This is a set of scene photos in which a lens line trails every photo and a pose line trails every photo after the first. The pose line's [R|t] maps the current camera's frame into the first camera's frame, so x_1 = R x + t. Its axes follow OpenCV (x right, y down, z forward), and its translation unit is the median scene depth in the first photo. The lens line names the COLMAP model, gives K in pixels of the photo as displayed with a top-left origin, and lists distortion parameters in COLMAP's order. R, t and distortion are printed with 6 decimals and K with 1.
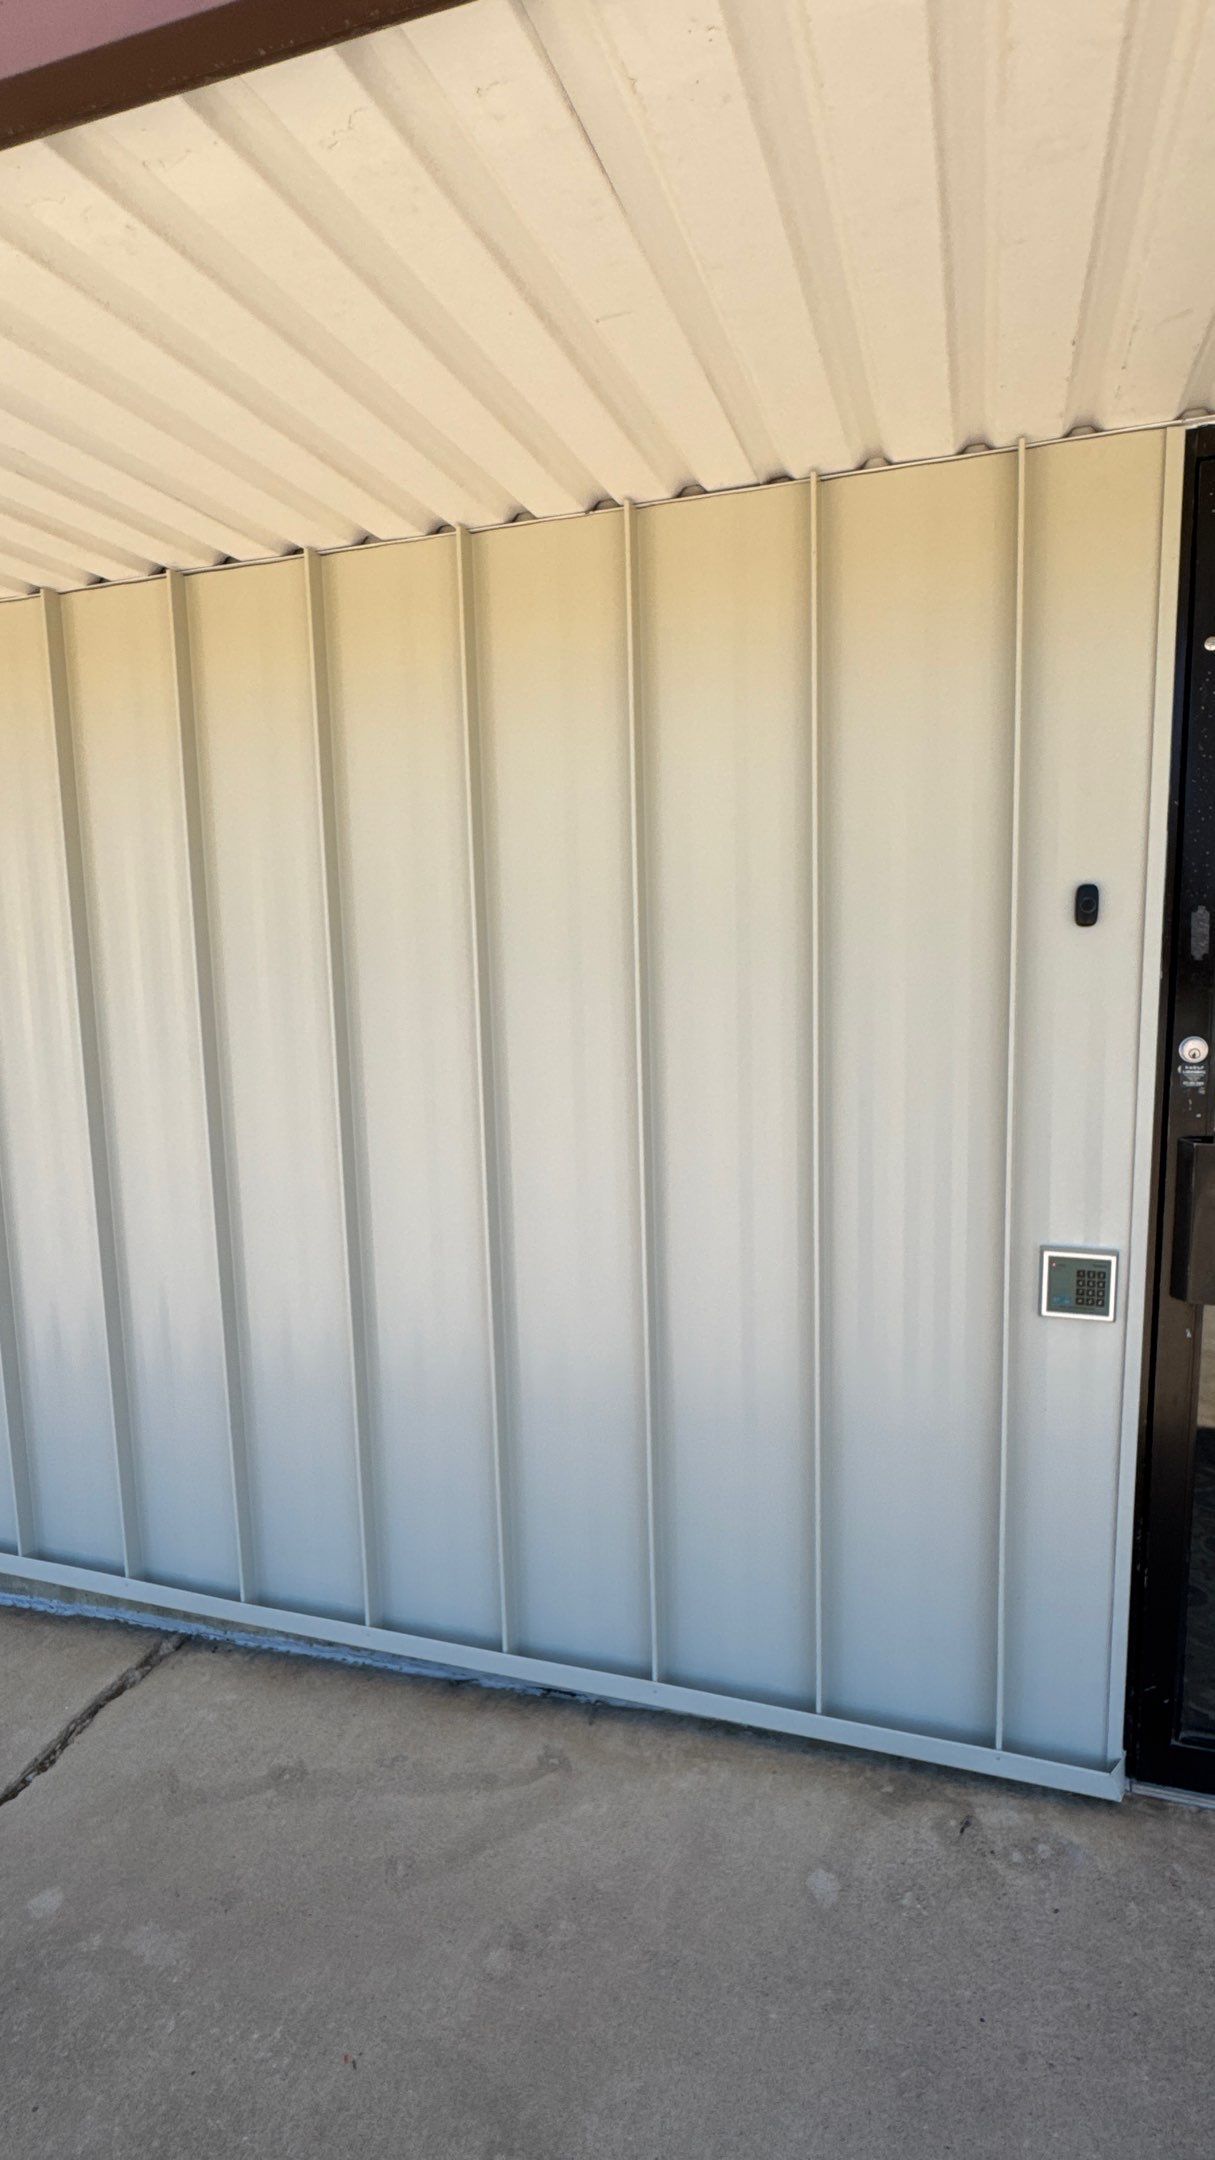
lens RADIAL K [[1101.7, 0, 616.2], [0, 1101.7, 1090.4], [0, 0, 1]] dist [-0.001518, 0.000678]
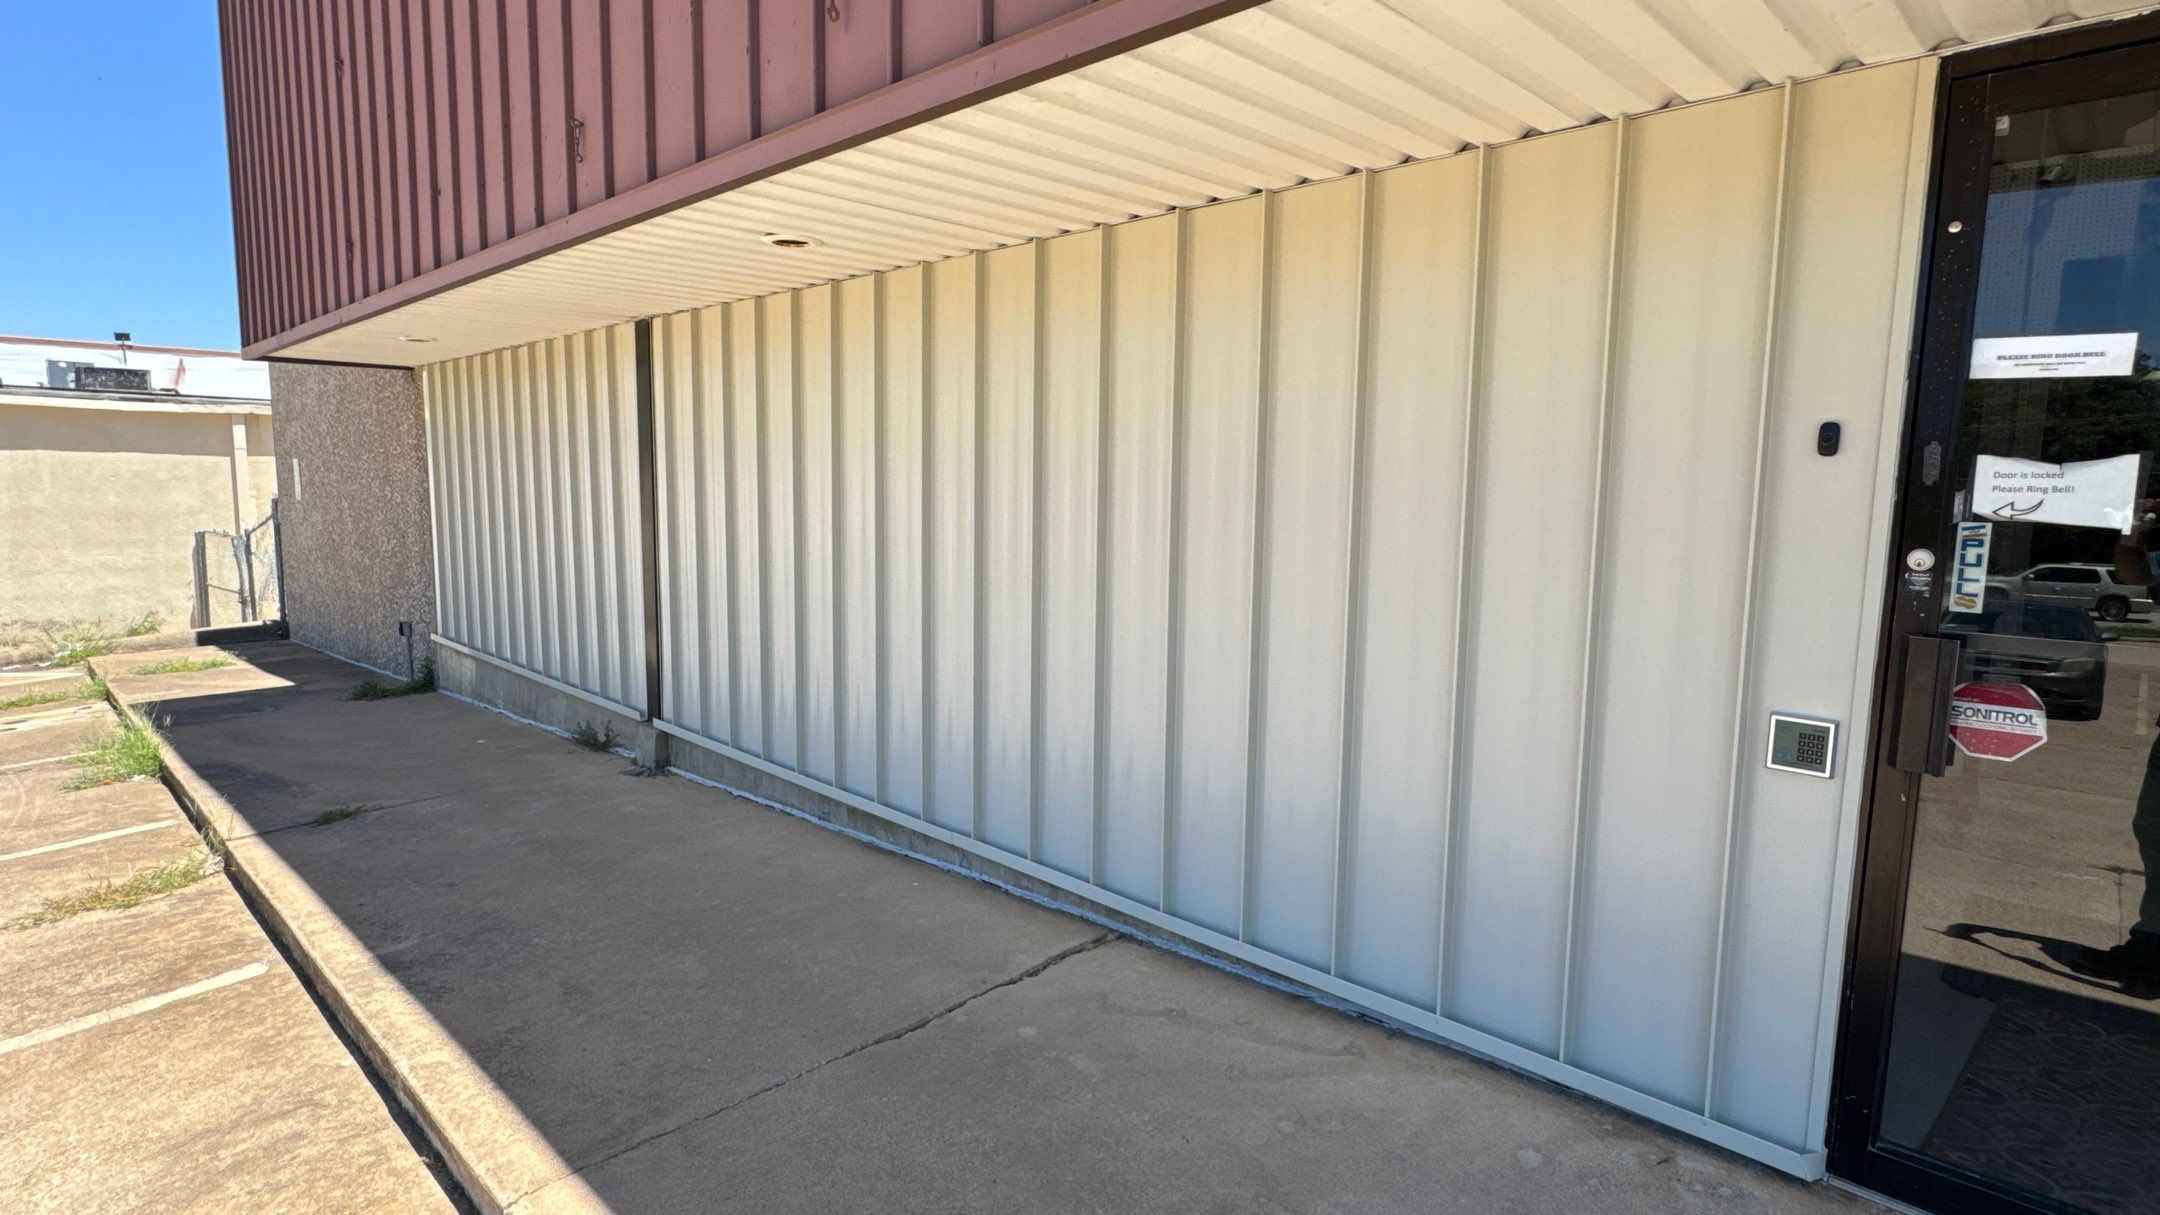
lens RADIAL K [[1101.7, 0, 1093.3], [0, 1101.7, 604.4], [0, 0, 1]] dist [-0.001518, 0.000678]
pose [[0.894514, 0.084635, -0.438955, 0.226467], [-0.093034, 0.995660, 0.002386, 0.085383], [0.437252, 0.038703, 0.898506, -0.439164]]
